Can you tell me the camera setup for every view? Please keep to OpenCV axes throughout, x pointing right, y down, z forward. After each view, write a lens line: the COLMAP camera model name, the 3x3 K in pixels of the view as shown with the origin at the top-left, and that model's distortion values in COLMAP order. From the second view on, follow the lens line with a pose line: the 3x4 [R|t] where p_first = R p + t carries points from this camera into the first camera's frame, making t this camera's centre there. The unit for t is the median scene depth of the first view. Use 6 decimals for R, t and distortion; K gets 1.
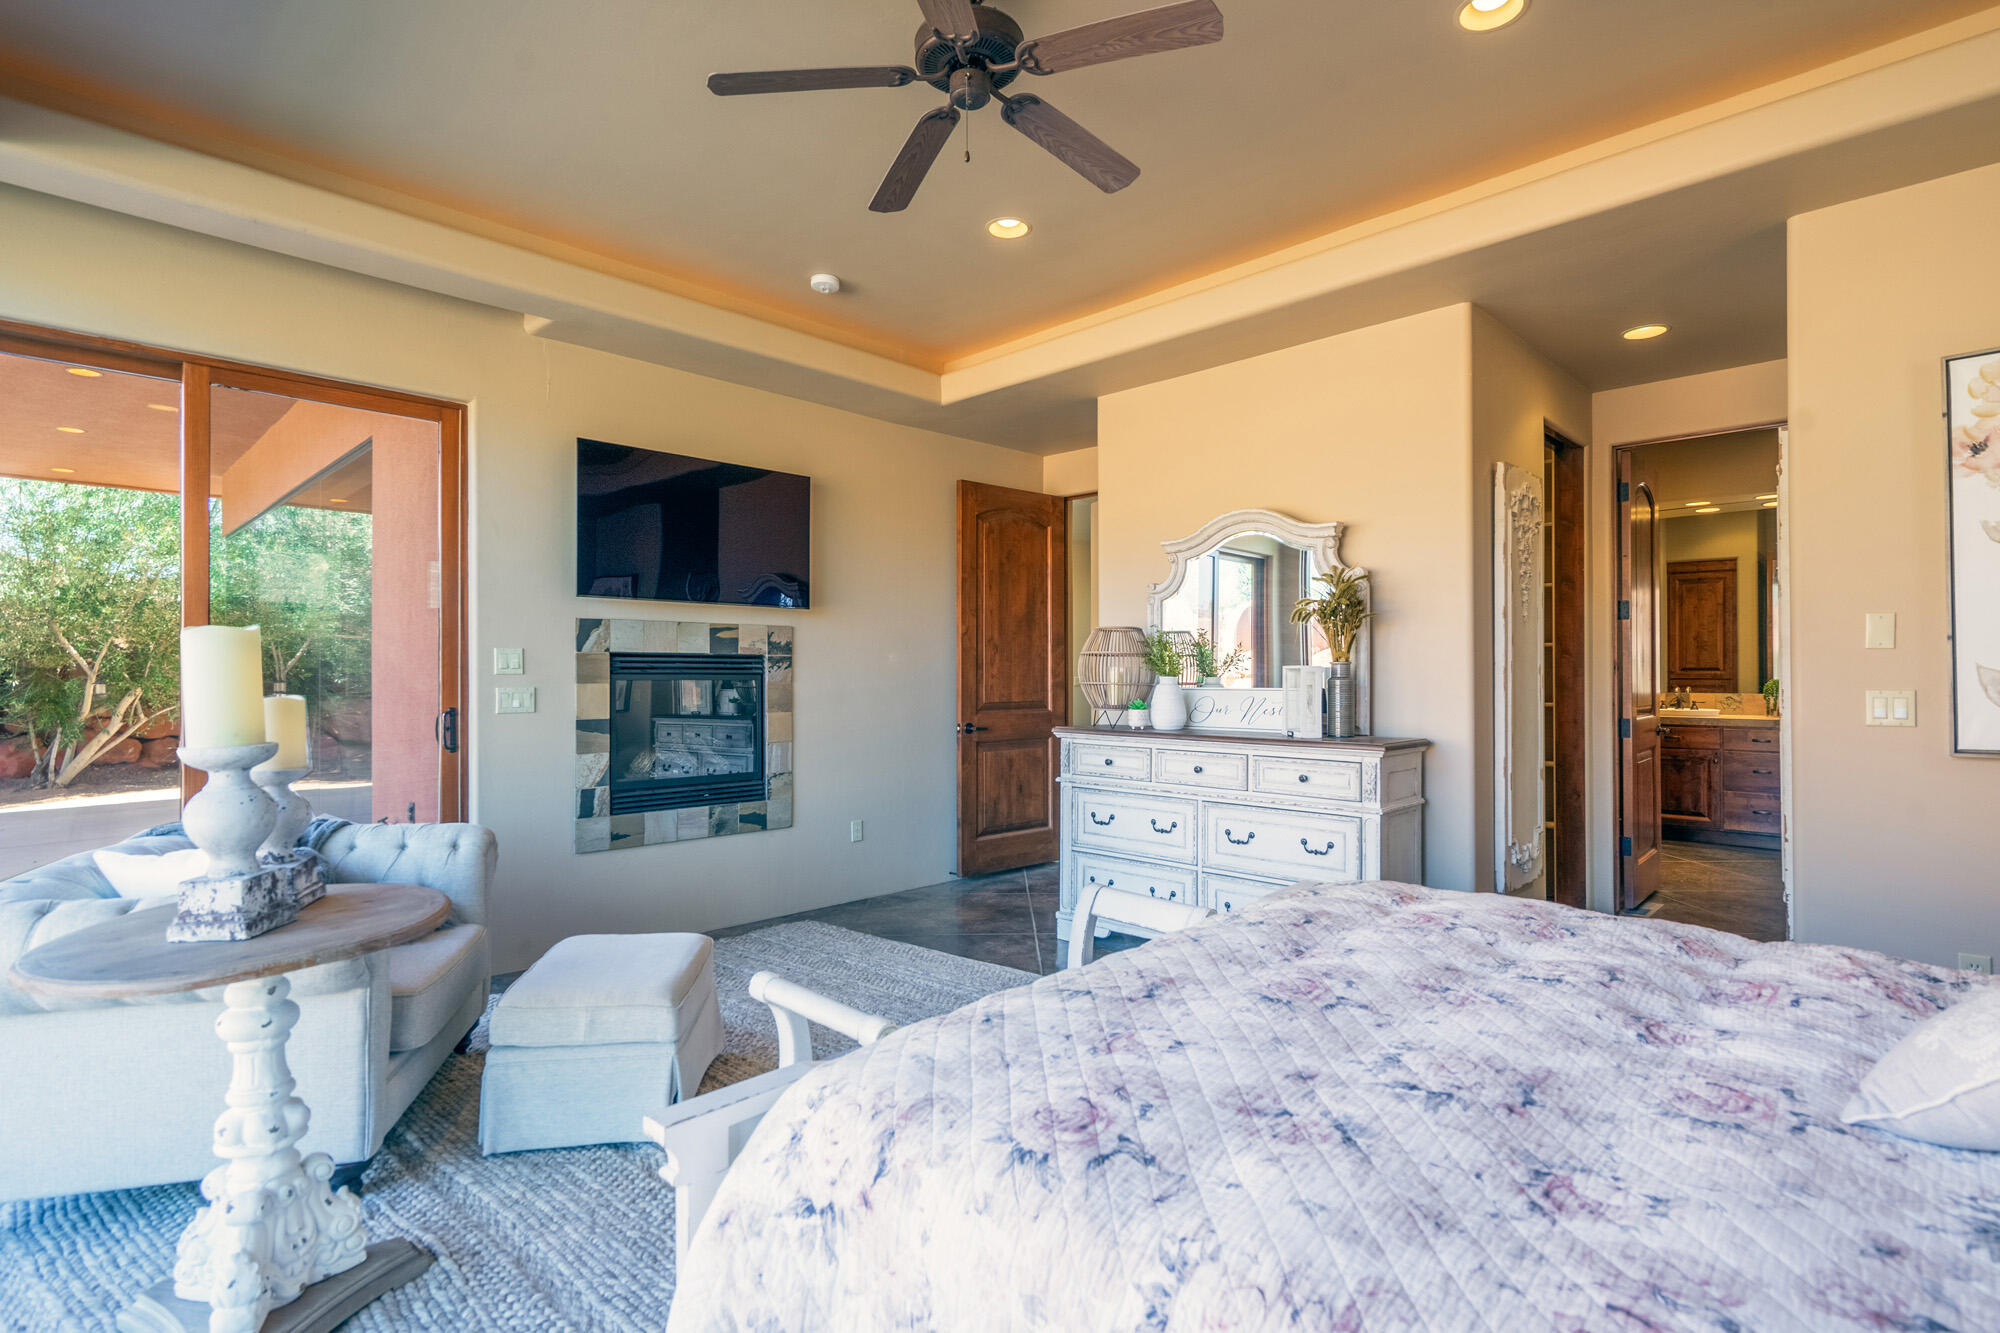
lens RADIAL K [[976.9, 0, 987.9], [0, 976.9, 667.6], [0, 0, 1]] dist [-0.001592, 0.000954]
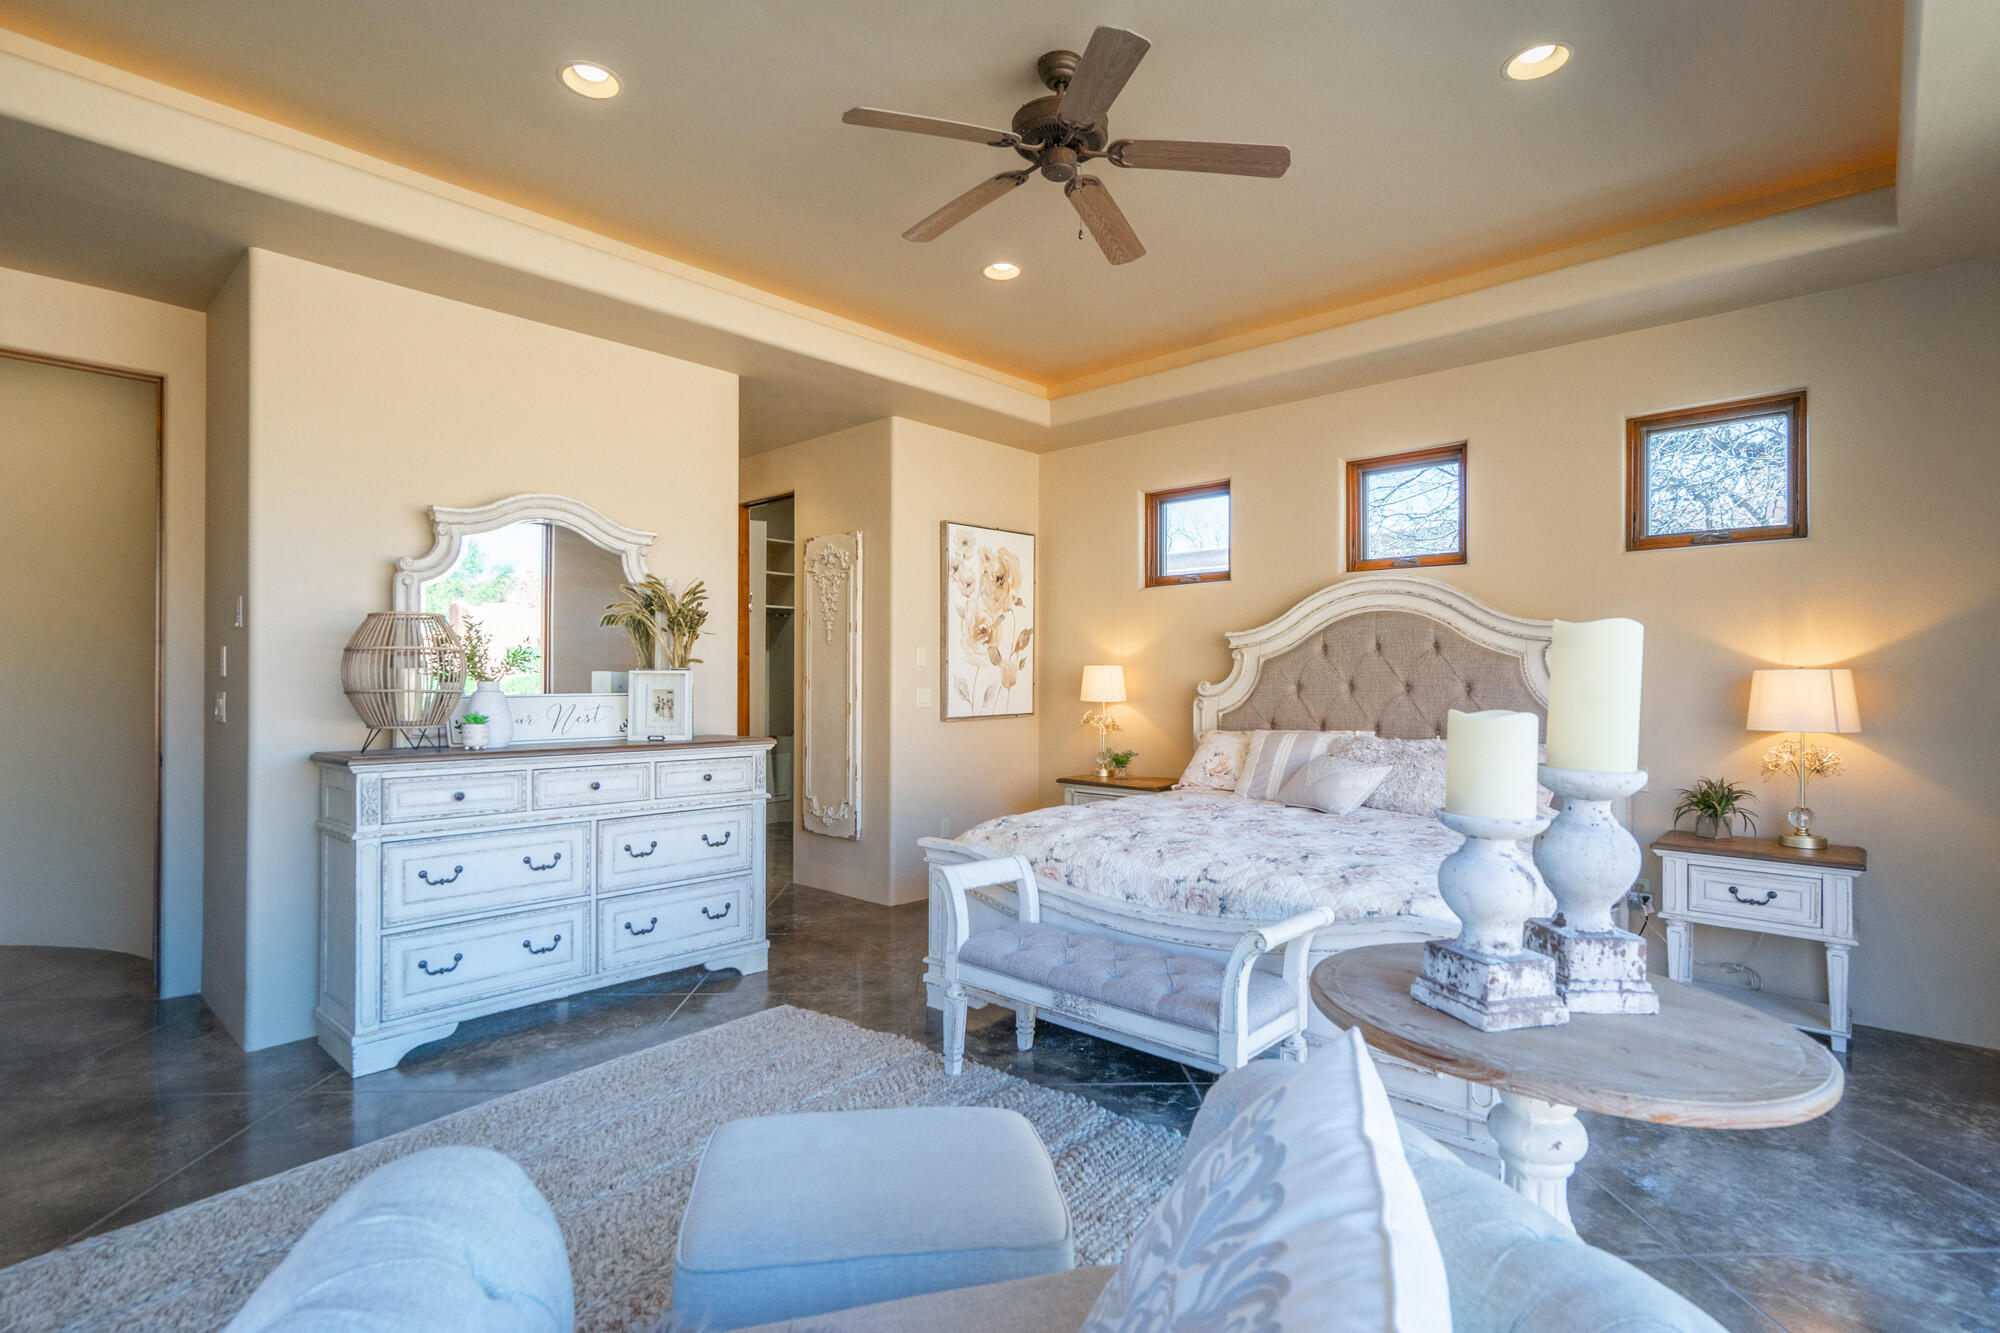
lens RADIAL K [[976.9, 0, 984.6], [0, 976.9, 669.5], [0, 0, 1]] dist [-0.001592, 0.000954]
pose [[-0.037465, 0.012032, 0.999226, -0.705173], [-0.008444, 0.999888, -0.012356, 0.006048], [-0.999262, -0.008901, -0.037359, 0.693187]]
